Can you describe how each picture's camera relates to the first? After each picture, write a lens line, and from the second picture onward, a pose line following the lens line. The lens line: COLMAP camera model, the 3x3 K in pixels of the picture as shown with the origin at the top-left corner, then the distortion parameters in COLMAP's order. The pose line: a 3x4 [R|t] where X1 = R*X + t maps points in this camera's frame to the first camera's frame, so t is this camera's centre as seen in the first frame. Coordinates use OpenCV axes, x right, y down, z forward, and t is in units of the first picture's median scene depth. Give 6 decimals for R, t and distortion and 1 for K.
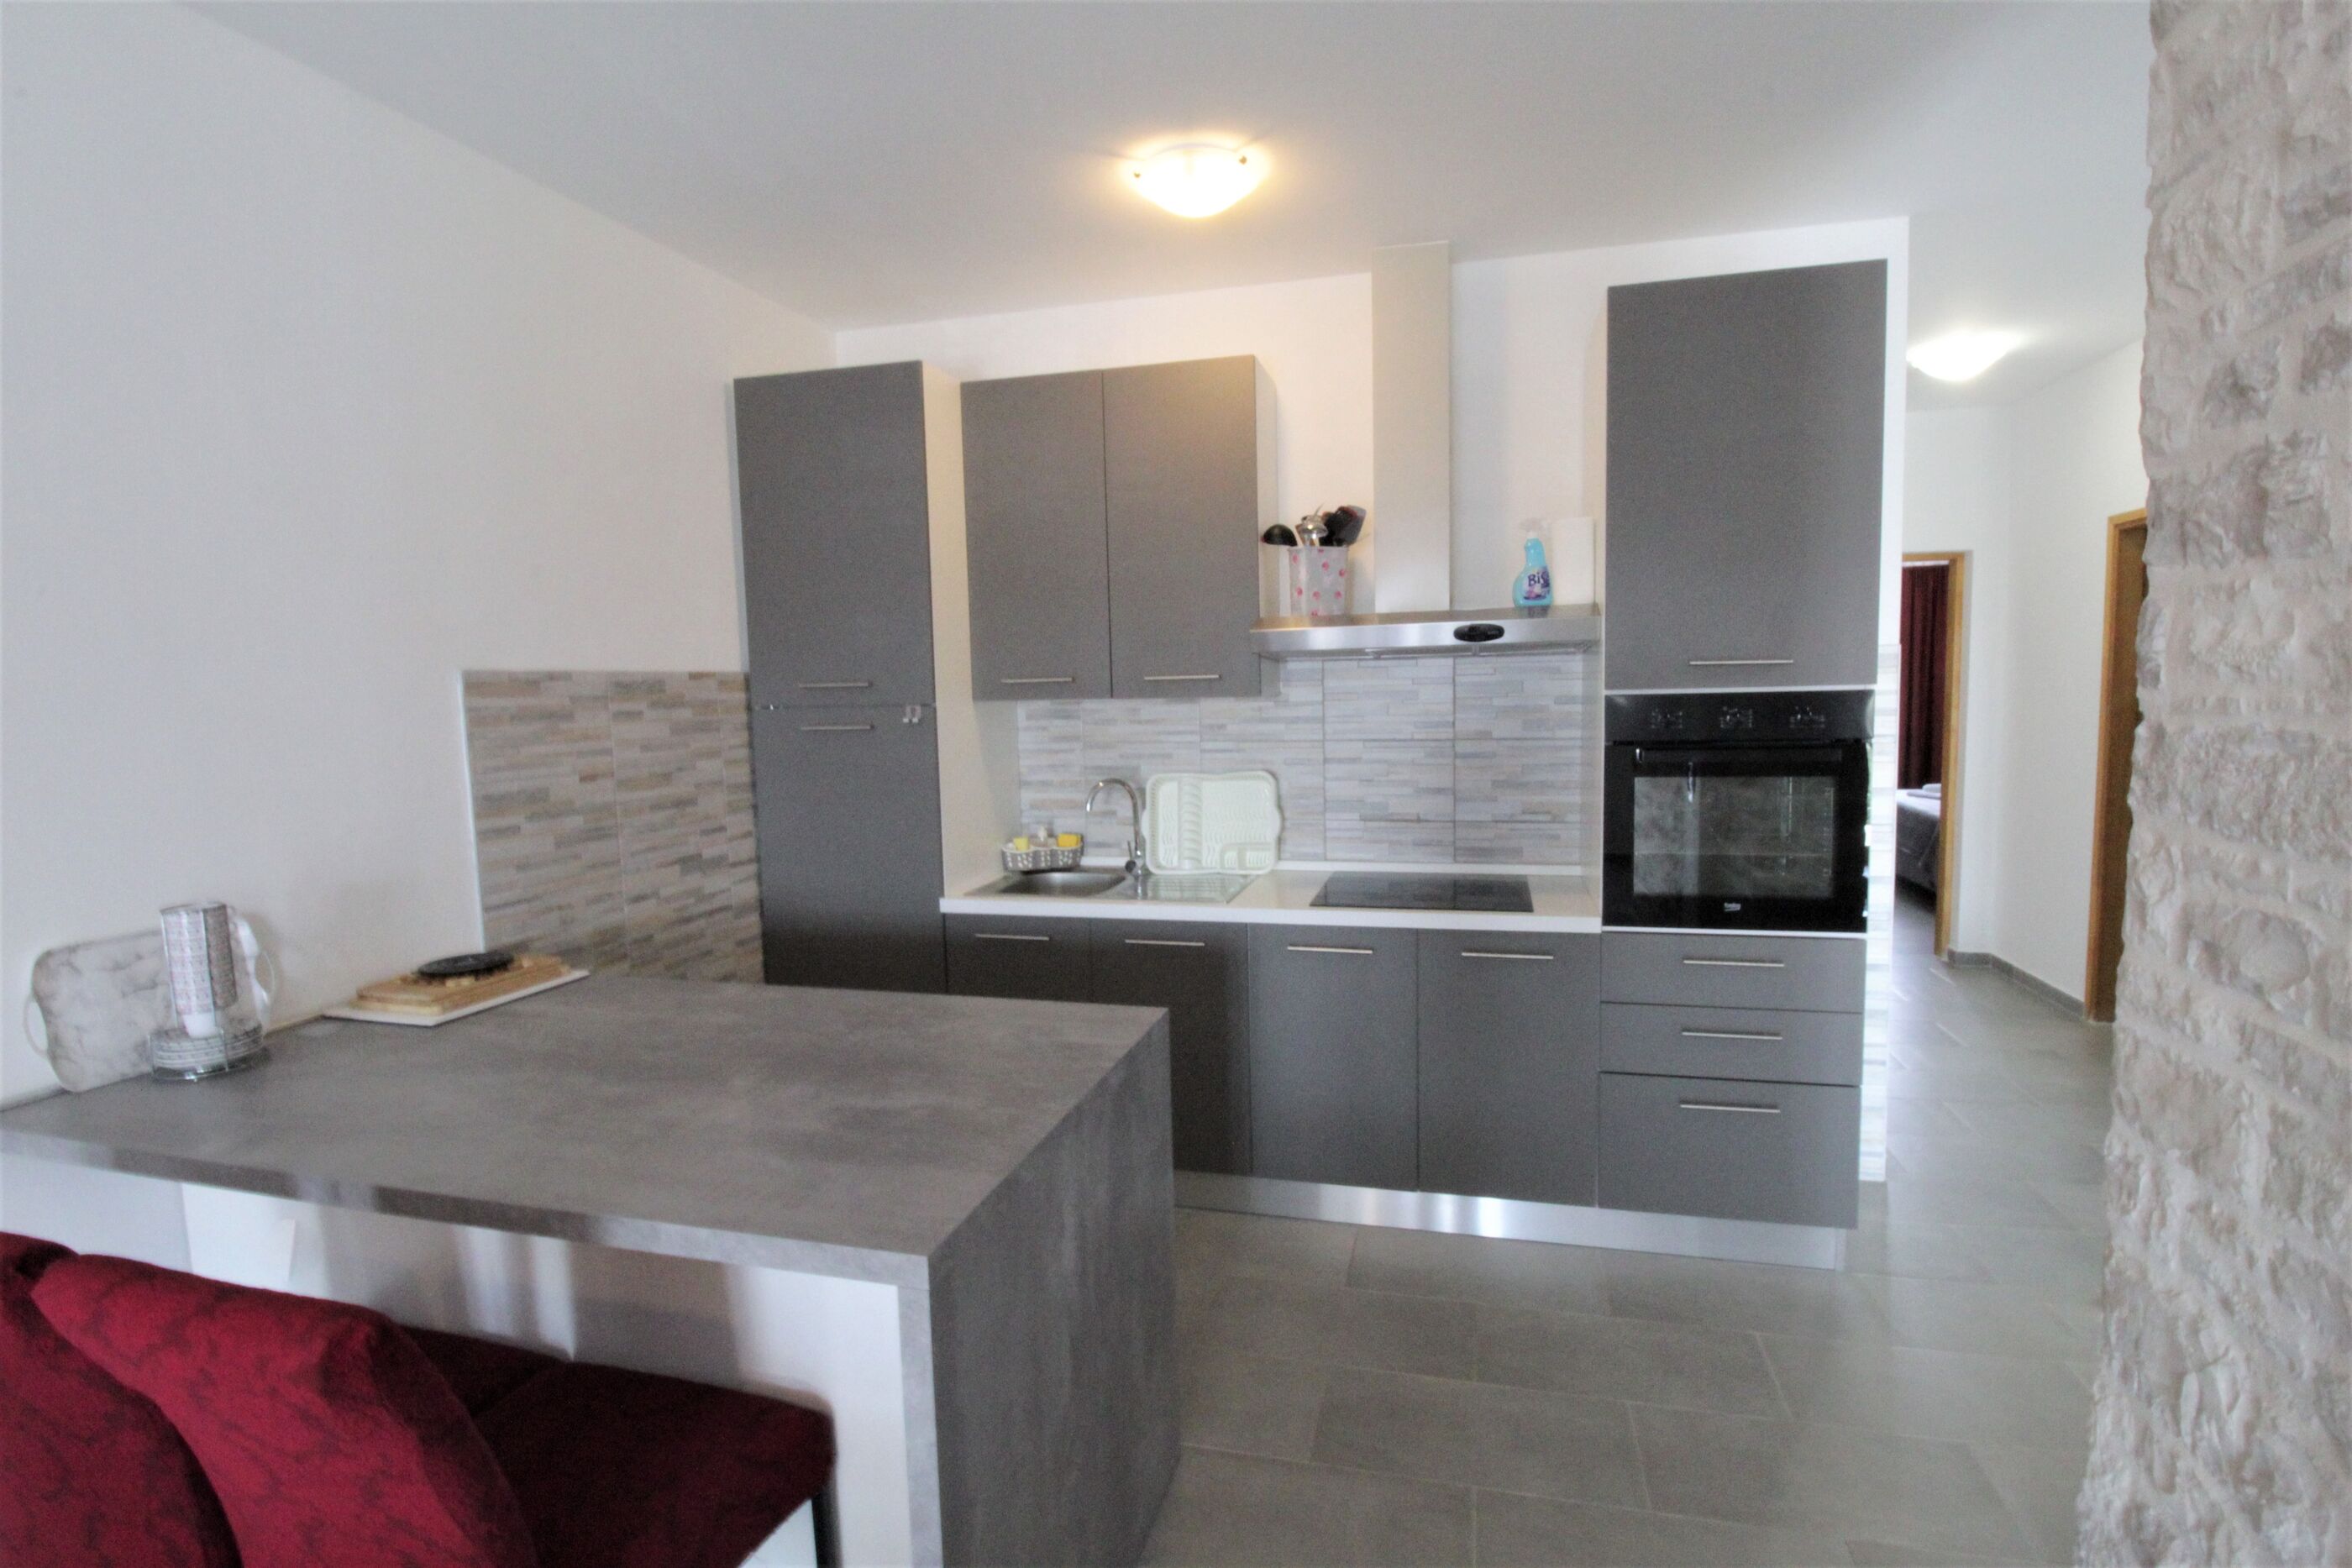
lens RADIAL K [[1092.8, 0, 1207.9], [0, 1092.8, 778.8], [0, 0, 1]] dist [-0.000179, -0.012379]
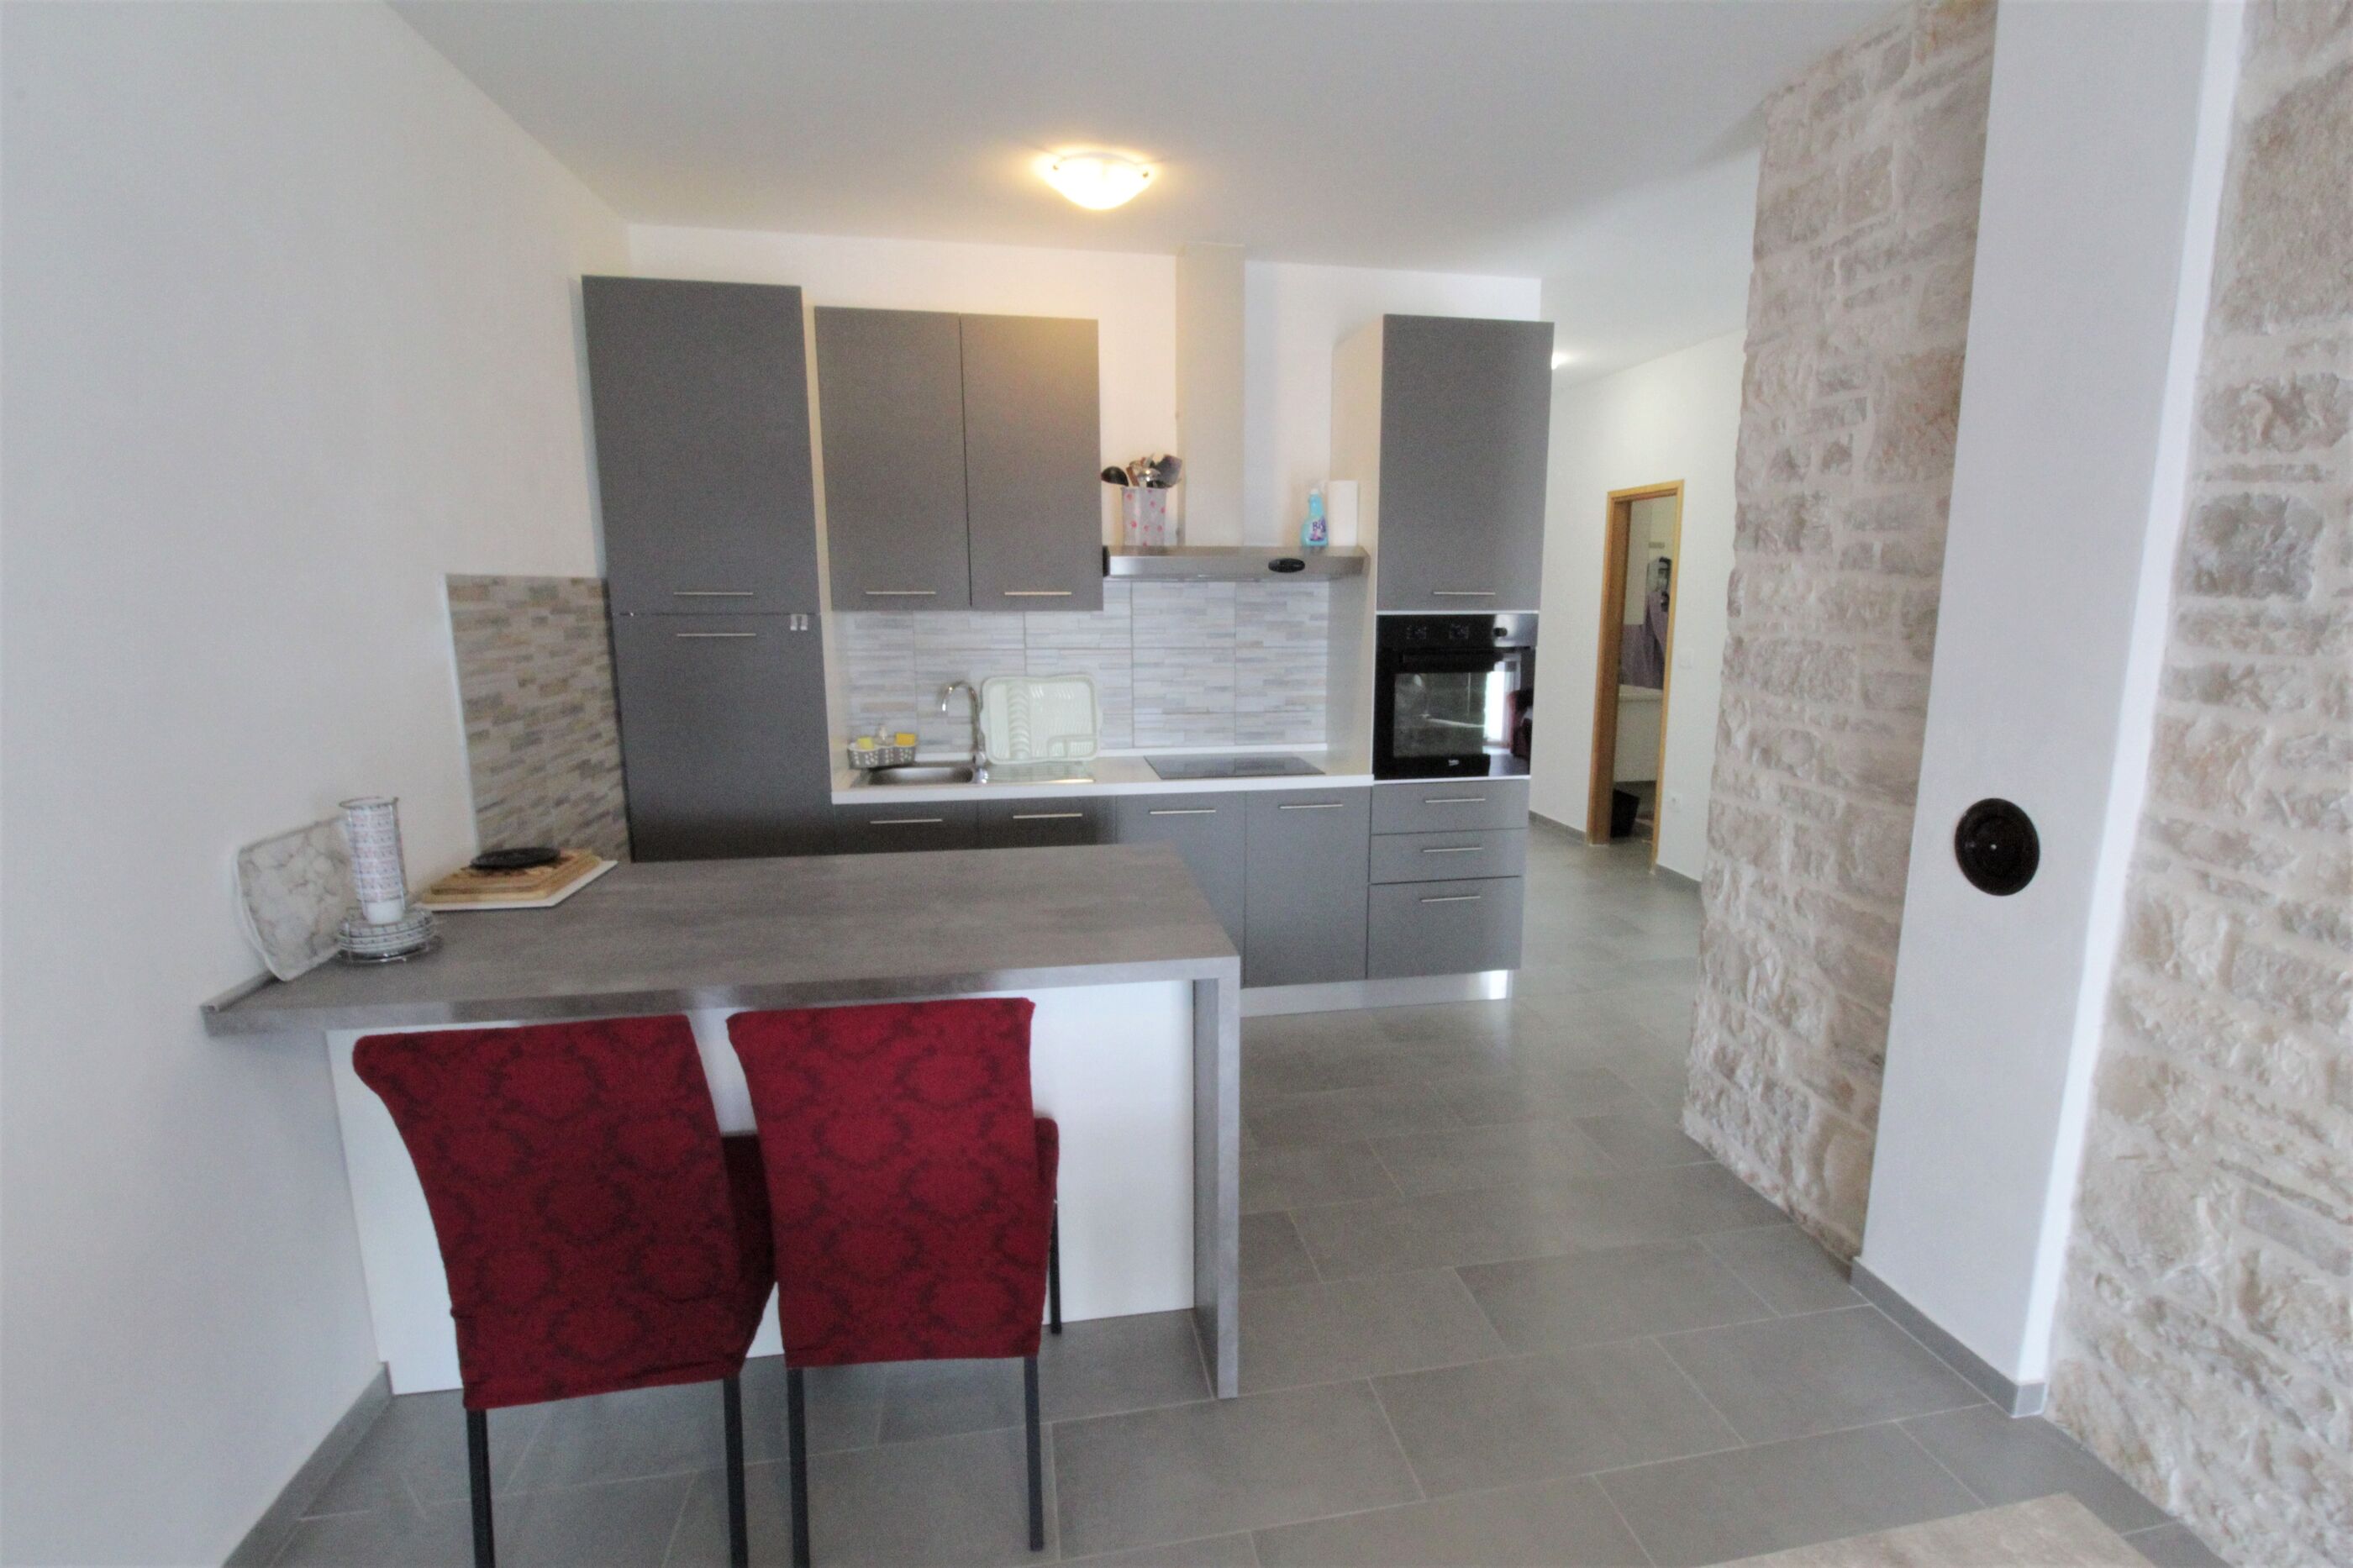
lens RADIAL K [[1109.3, 0, 1228.5], [0, 1109.3, 792.8], [0, 0, 1]] dist [0.001830, -0.020936]
pose [[0.904059, -0.053406, 0.424058, -0.421131], [0.015436, 0.995595, 0.092476, 0.015638], [-0.427129, -0.077058, 0.900901, -0.209693]]
